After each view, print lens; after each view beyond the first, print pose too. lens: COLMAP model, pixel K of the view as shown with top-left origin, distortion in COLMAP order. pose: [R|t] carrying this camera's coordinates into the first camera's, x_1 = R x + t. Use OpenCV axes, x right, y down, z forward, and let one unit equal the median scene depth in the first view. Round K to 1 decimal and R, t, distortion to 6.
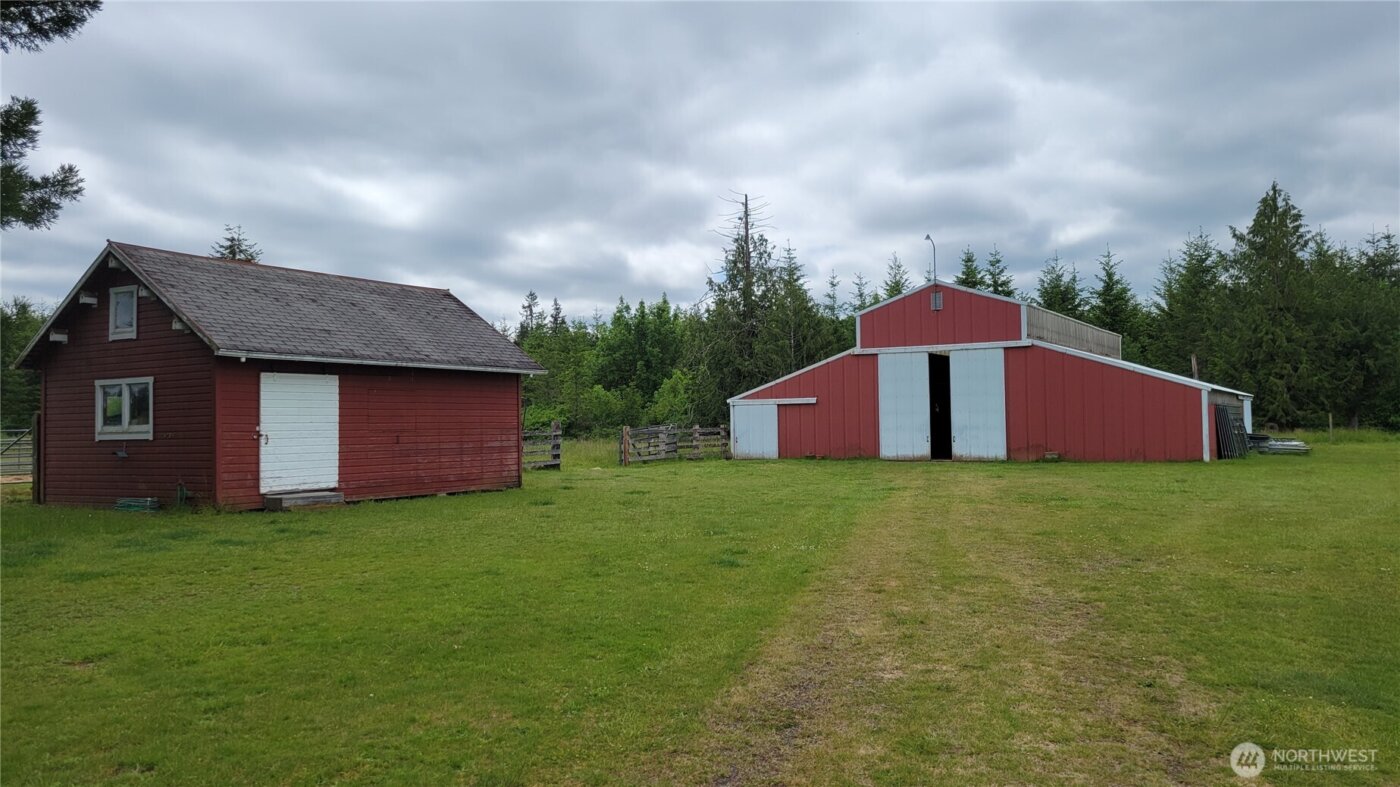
lens RADIAL K [[1048.1, 0, 712.0], [0, 1048.1, 384.1], [0, 0, 1]] dist [0.058290, -0.033096]
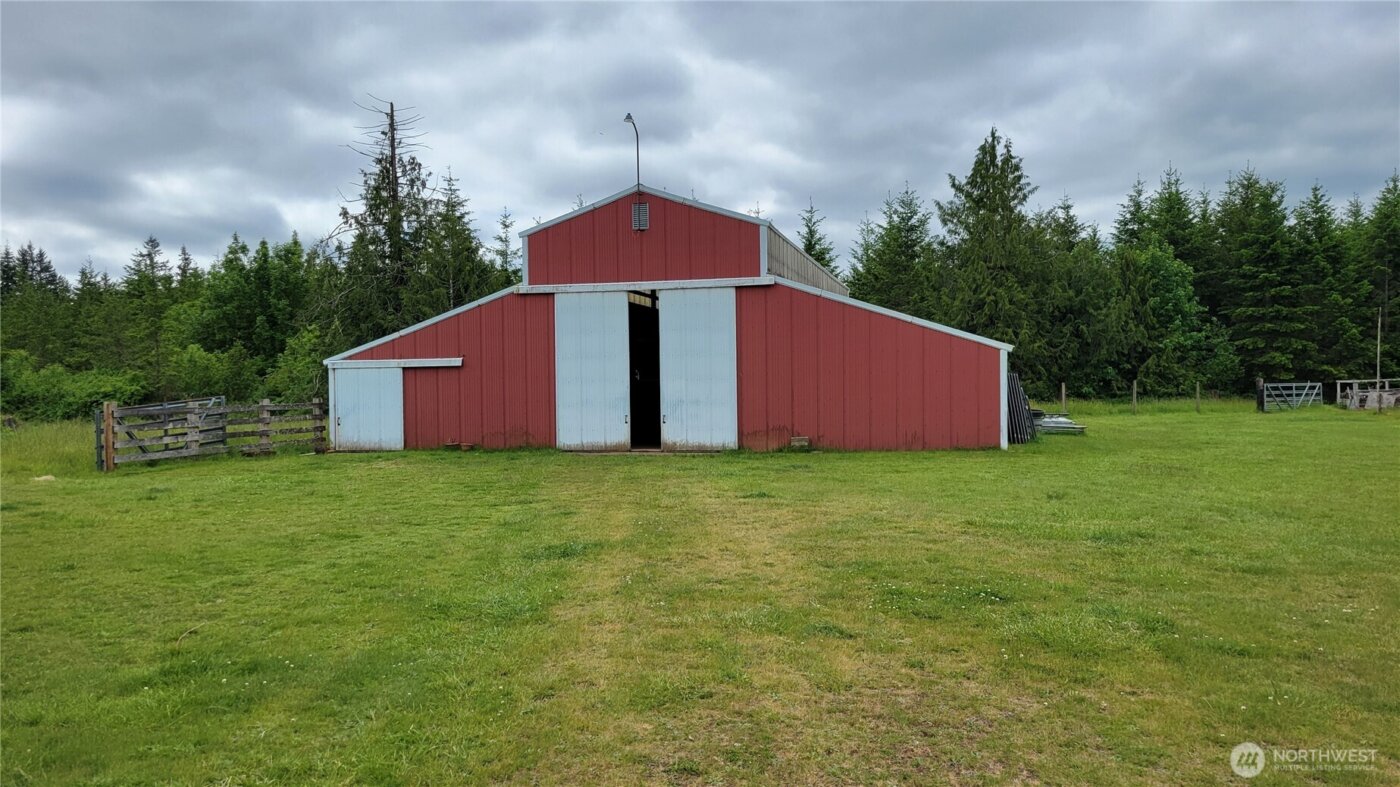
lens RADIAL K [[1000.5, 0, 705.5], [0, 1000.5, 391.6], [0, 0, 1]] dist [0.061551, 0.006051]
pose [[0.955924, 0.000979, 0.293613, 0.063676], [-0.011686, 0.999329, 0.034714, 0.011172], [-0.293382, -0.036616, 0.955294, 0.365918]]
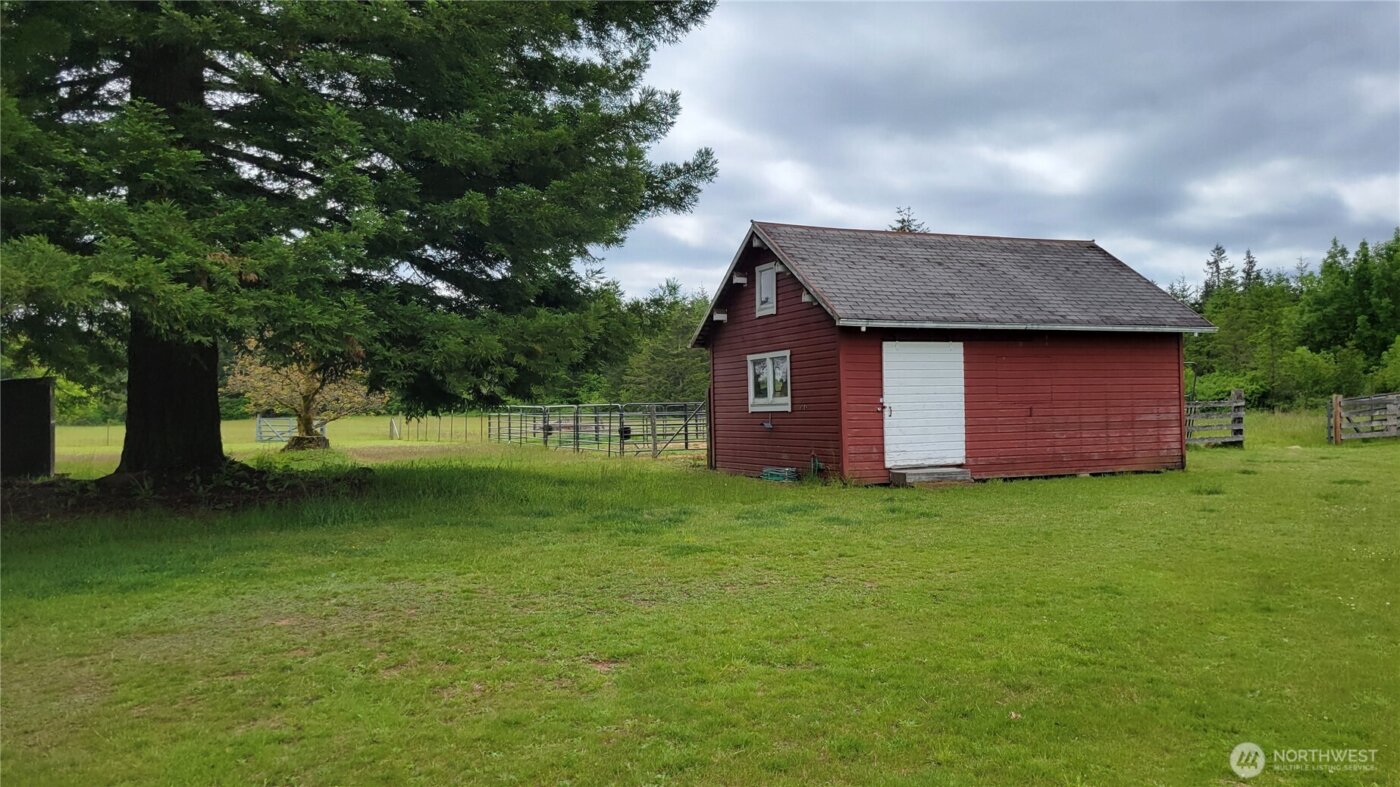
lens RADIAL K [[1048.1, 0, 721.4], [0, 1048.1, 398.8], [0, 0, 1]] dist [0.058290, -0.033096]
pose [[0.818458, -0.006189, -0.574533, -0.000018], [0.030113, 0.999030, 0.032136, 0.002850], [0.573777, -0.043603, 0.817850, 0.068067]]
